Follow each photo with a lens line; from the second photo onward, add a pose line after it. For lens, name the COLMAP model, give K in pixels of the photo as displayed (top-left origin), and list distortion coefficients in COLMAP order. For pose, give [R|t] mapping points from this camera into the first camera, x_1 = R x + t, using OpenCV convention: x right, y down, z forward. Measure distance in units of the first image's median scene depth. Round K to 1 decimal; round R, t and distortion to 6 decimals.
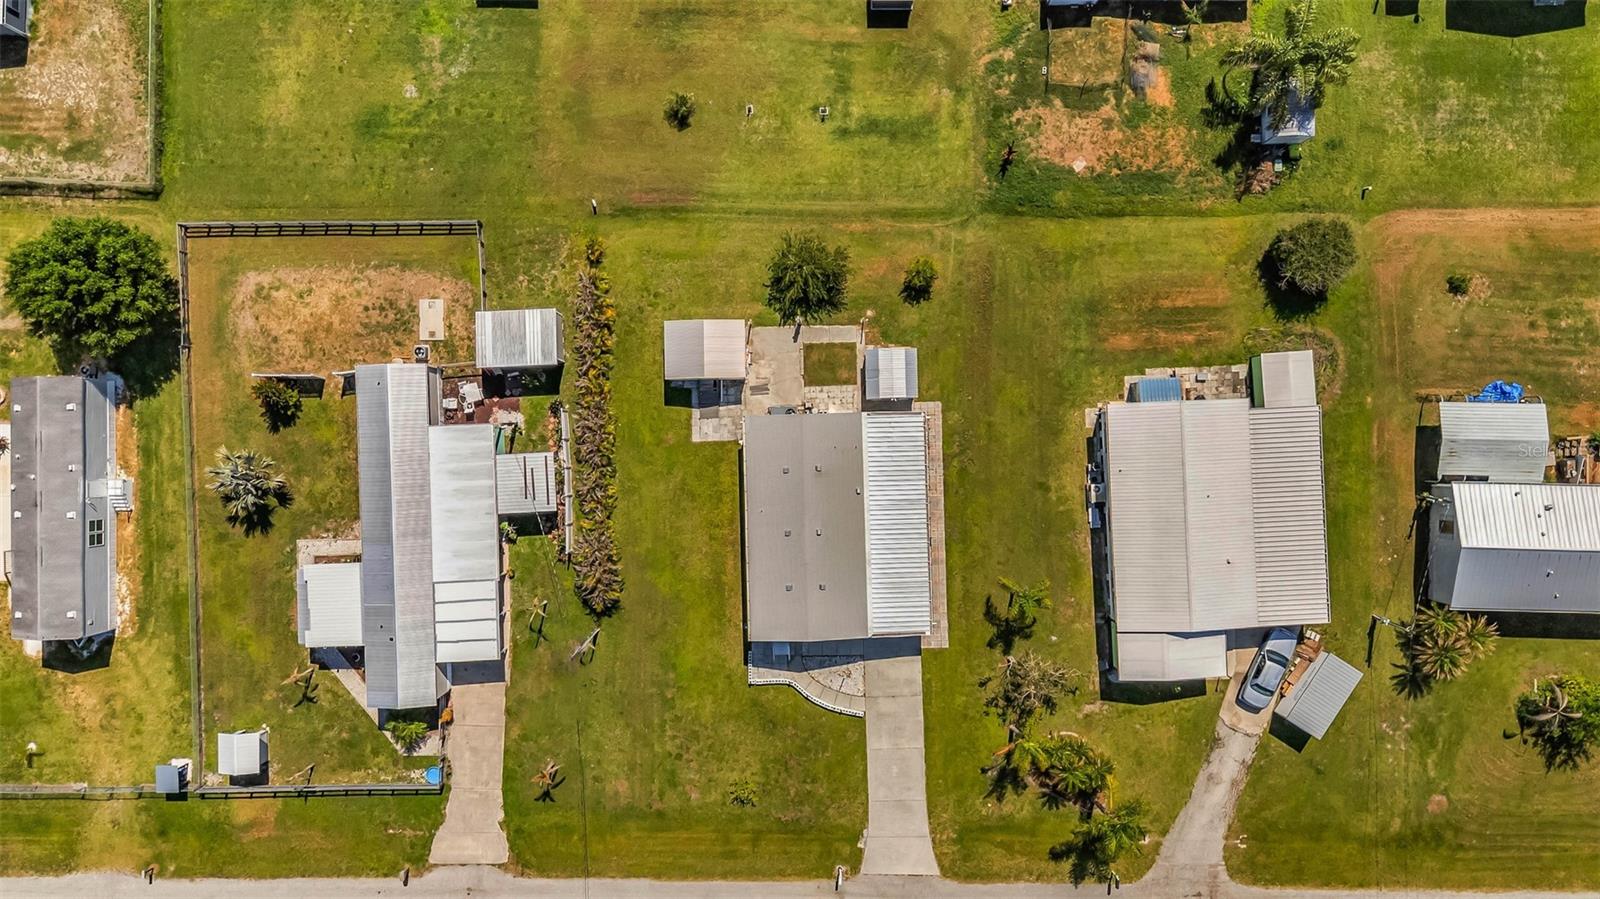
lens RADIAL K [[1176.7, 0, 803.9], [0, 1176.7, 449.8], [0, 0, 1]] dist [0.069061, -0.060571]
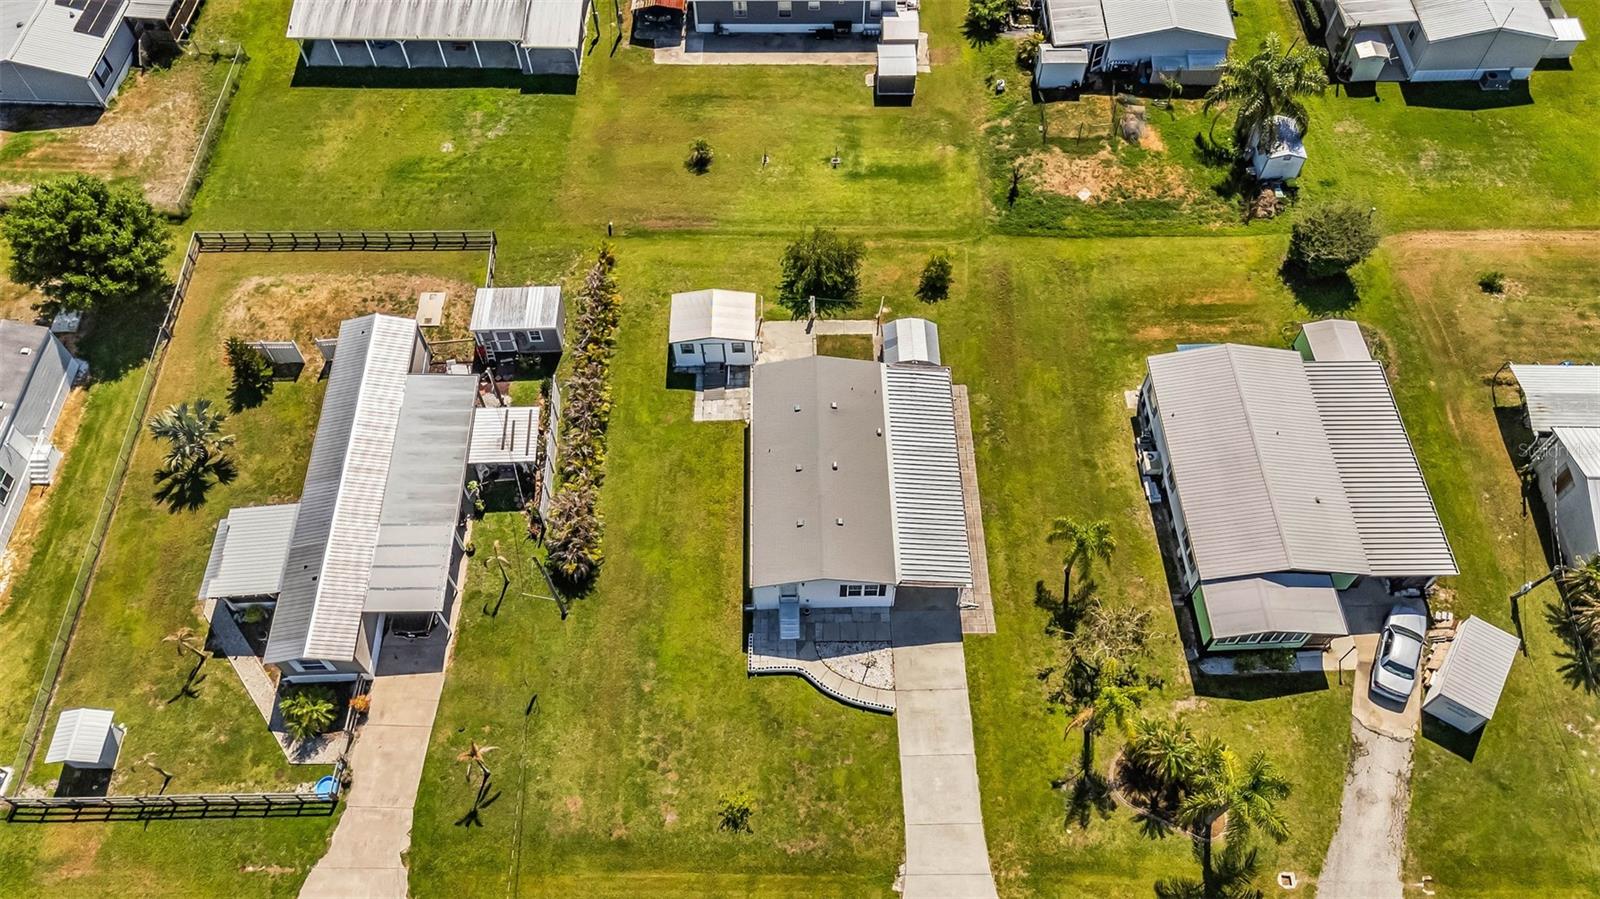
lens RADIAL K [[1176.7, 0, 803.9], [0, 1176.7, 449.8], [0, 0, 1]] dist [0.069061, -0.060571]
pose [[0.999983, 0.002543, -0.005171, -0.005381], [-0.004916, 0.844631, -0.535327, 0.496037], [0.003006, 0.535343, 0.844629, 0.247694]]
